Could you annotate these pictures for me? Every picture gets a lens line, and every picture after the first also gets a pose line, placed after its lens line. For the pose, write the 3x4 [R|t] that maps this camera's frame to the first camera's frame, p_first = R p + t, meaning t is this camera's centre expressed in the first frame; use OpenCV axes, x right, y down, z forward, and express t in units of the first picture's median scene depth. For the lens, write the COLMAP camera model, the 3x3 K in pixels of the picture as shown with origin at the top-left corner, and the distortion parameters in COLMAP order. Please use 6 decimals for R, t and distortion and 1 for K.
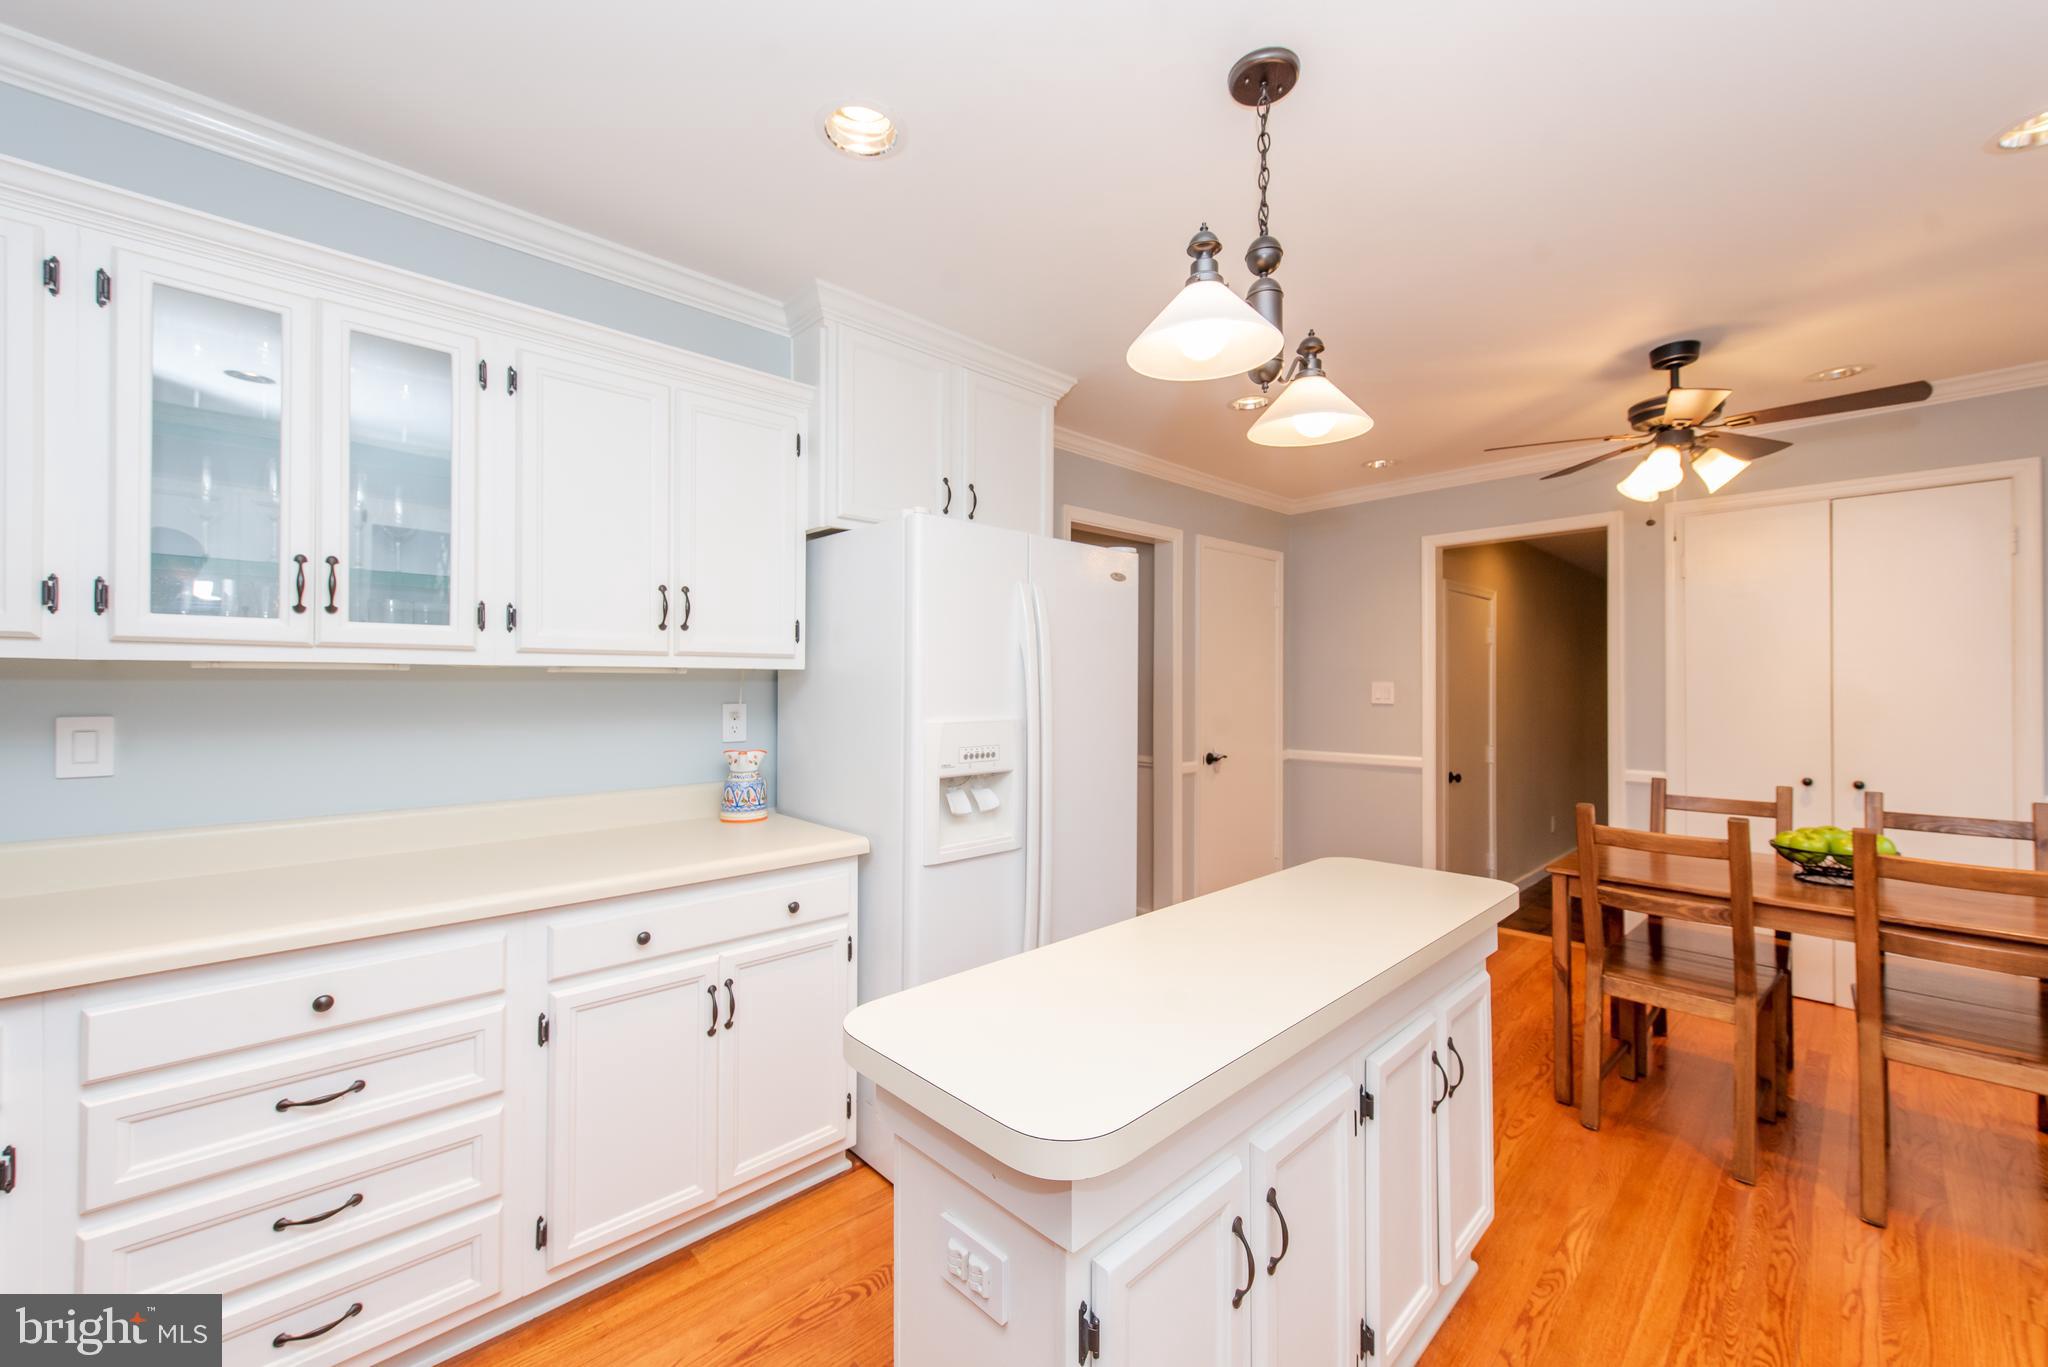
lens RADIAL K [[802.8, 0, 1030.9], [0, 802.8, 682.7], [0, 0, 1]] dist [0.014992, -0.003687]
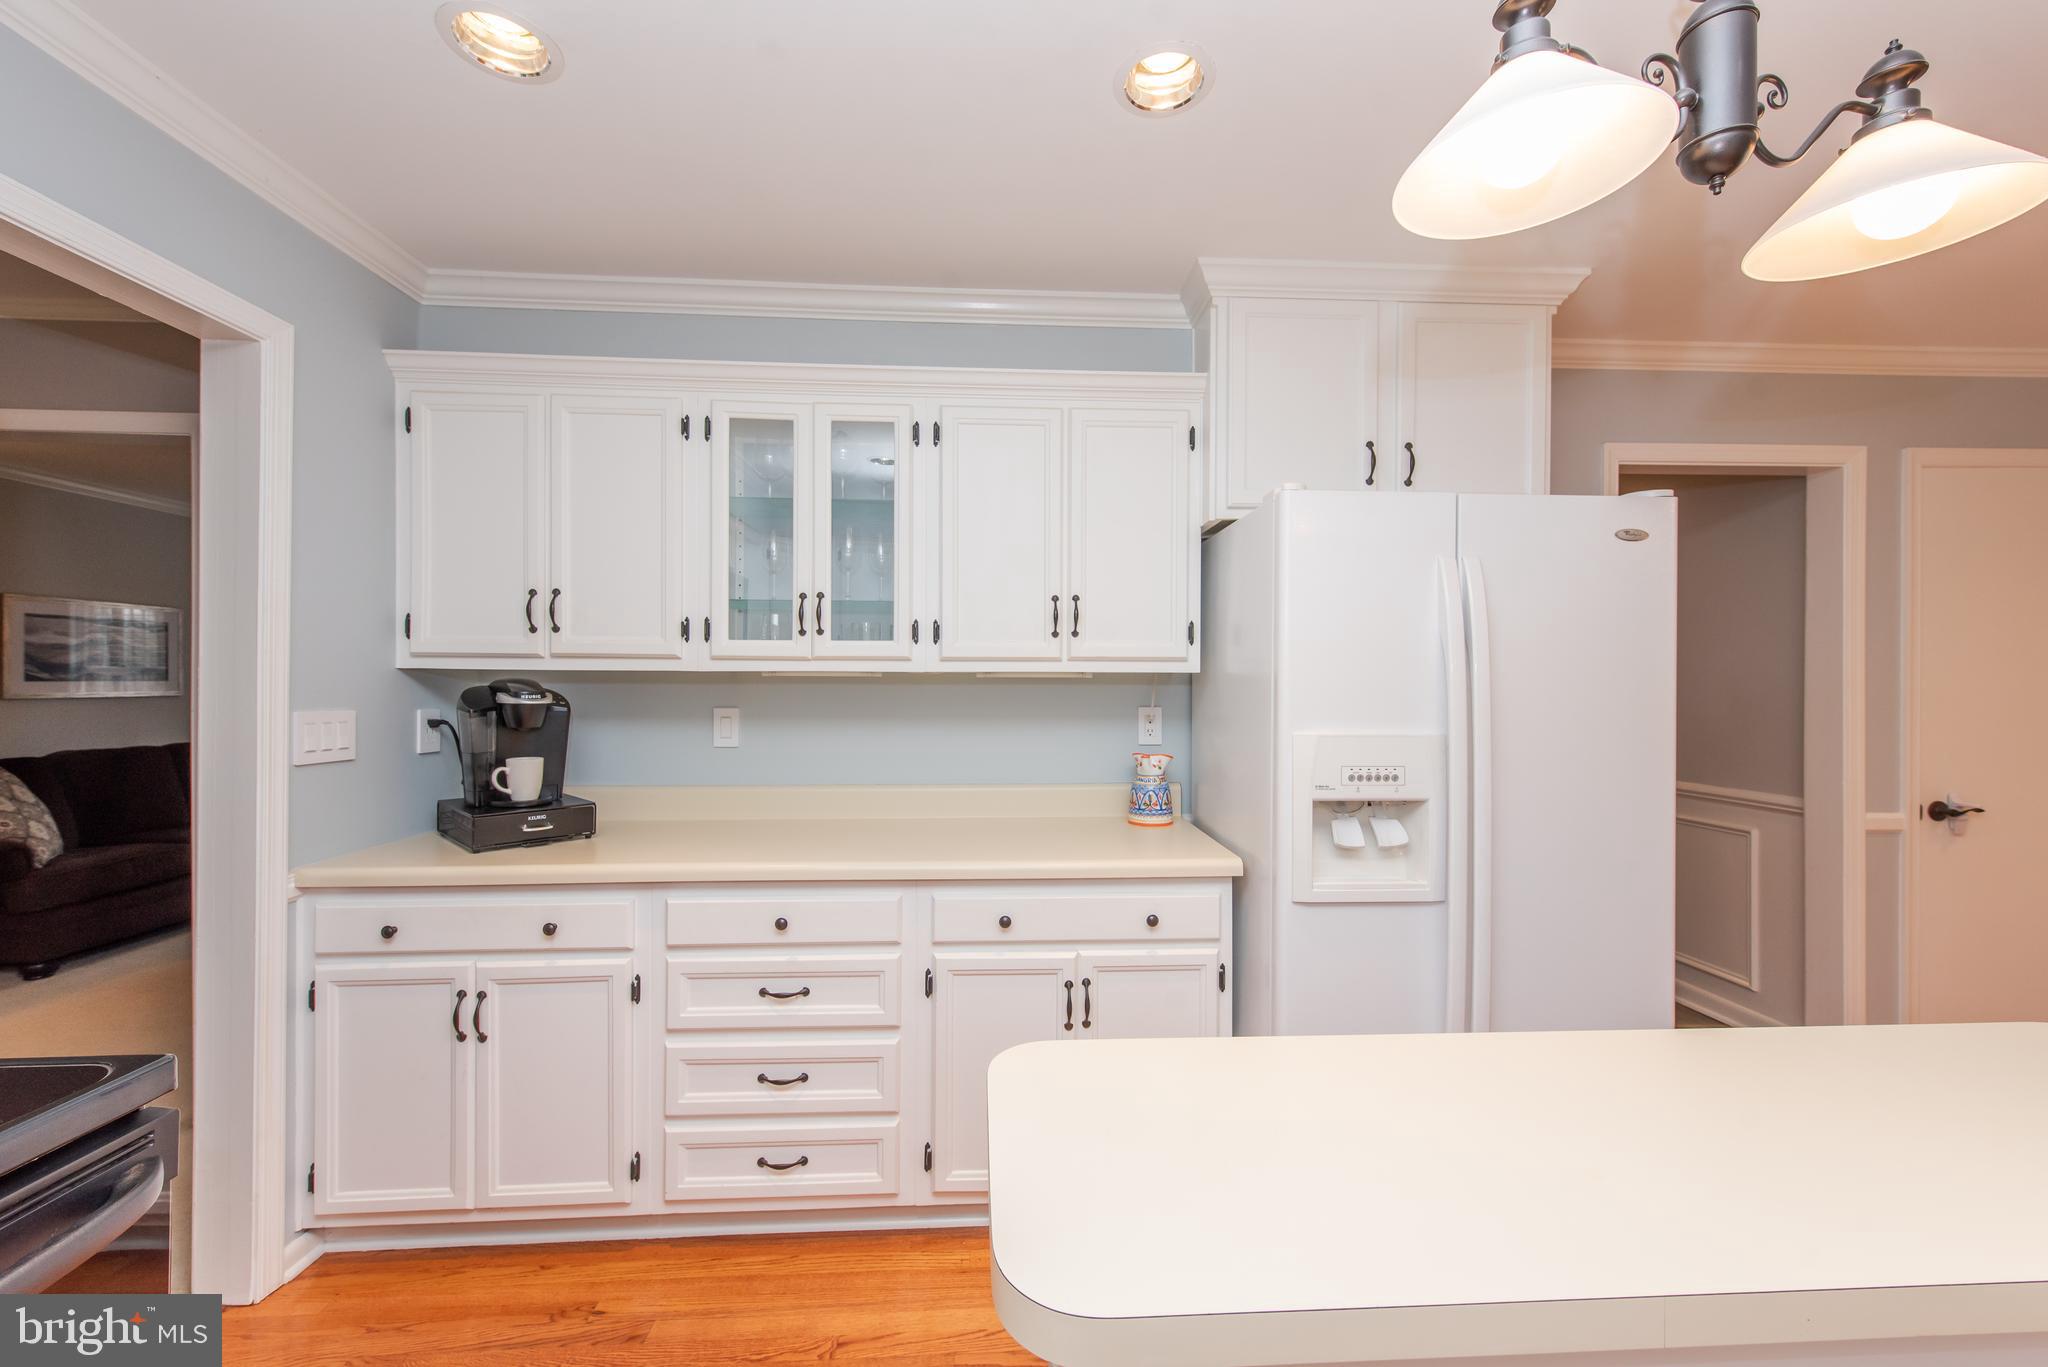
lens RADIAL K [[802.8, 0, 1027.9], [0, 802.8, 682.9], [0, 0, 1]] dist [0.014992, -0.003687]
pose [[0.759610, 0.000065, -0.650379, 0.225013], [-0.000939, 0.999999, -0.000997, -0.003948], [0.650378, 0.001368, 0.759609, 0.179179]]
